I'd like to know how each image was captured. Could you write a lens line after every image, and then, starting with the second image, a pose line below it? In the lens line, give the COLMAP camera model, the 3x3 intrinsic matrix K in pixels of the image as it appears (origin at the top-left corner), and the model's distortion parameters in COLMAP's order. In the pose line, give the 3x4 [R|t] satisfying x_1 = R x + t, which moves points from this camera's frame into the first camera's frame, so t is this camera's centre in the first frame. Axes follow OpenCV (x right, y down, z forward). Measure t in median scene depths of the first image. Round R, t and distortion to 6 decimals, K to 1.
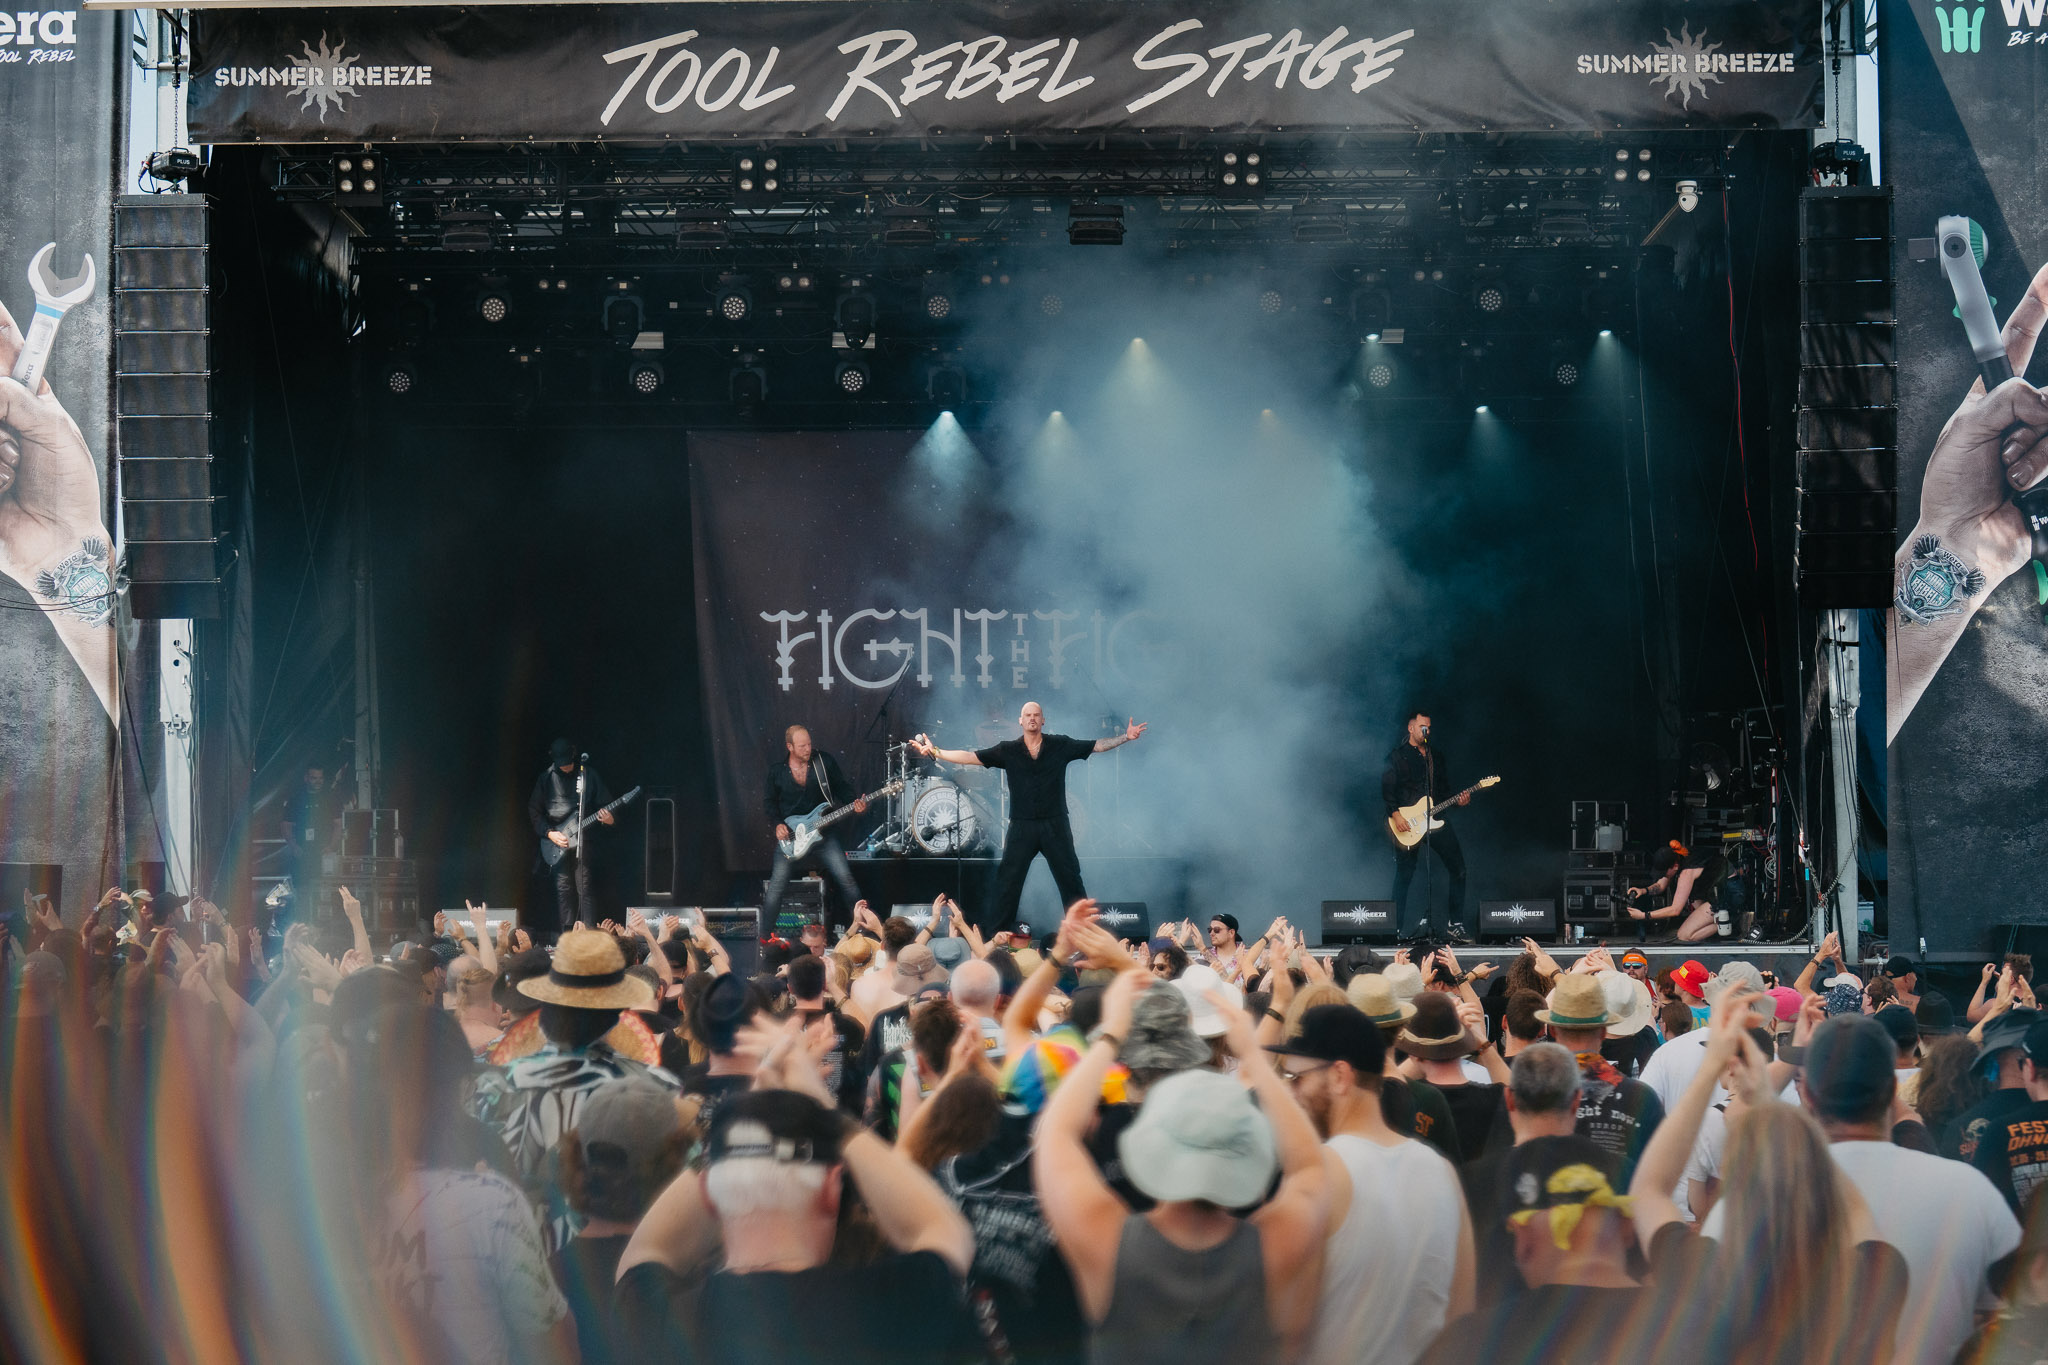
lens RADIAL K [[4200.0, 0, 1024.0], [0, 4200.0, 682.5], [0, 0, 1]] dist [0.571608, 0.004552]
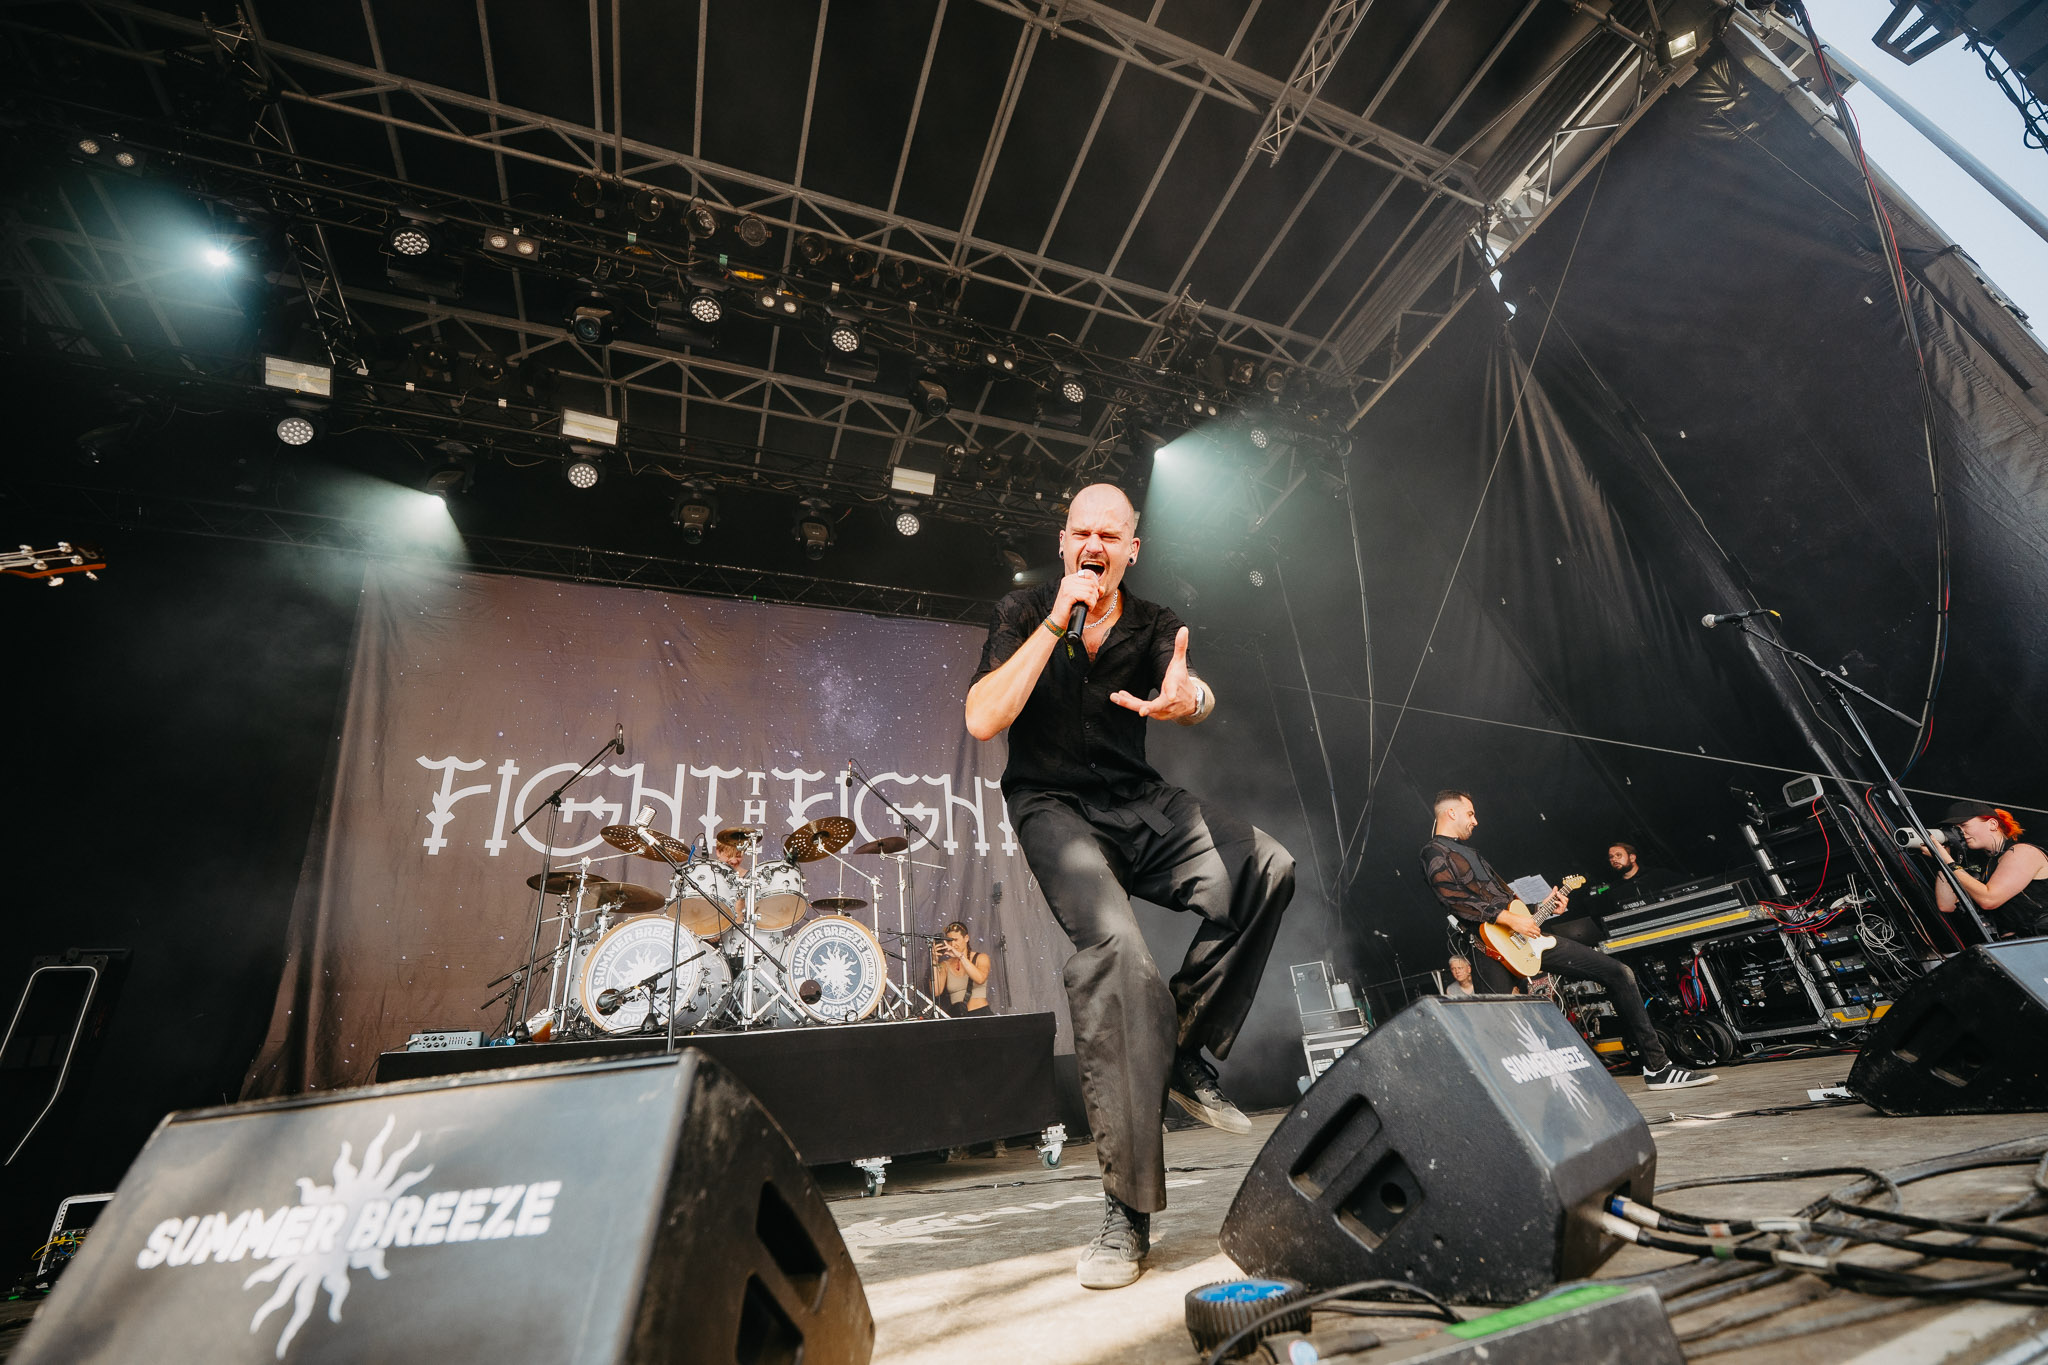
lens RADIAL K [[831.8, 0, 1024.0], [0, 831.8, 682.5], [0, 0, 1]] dist [-0.020511, 0.000113]
pose [[0.925629, 0.086275, 0.368466, -0.014969], [0.082507, 0.904235, -0.418988, 0.045284], [-0.369328, 0.418229, 0.829868, 0.823700]]
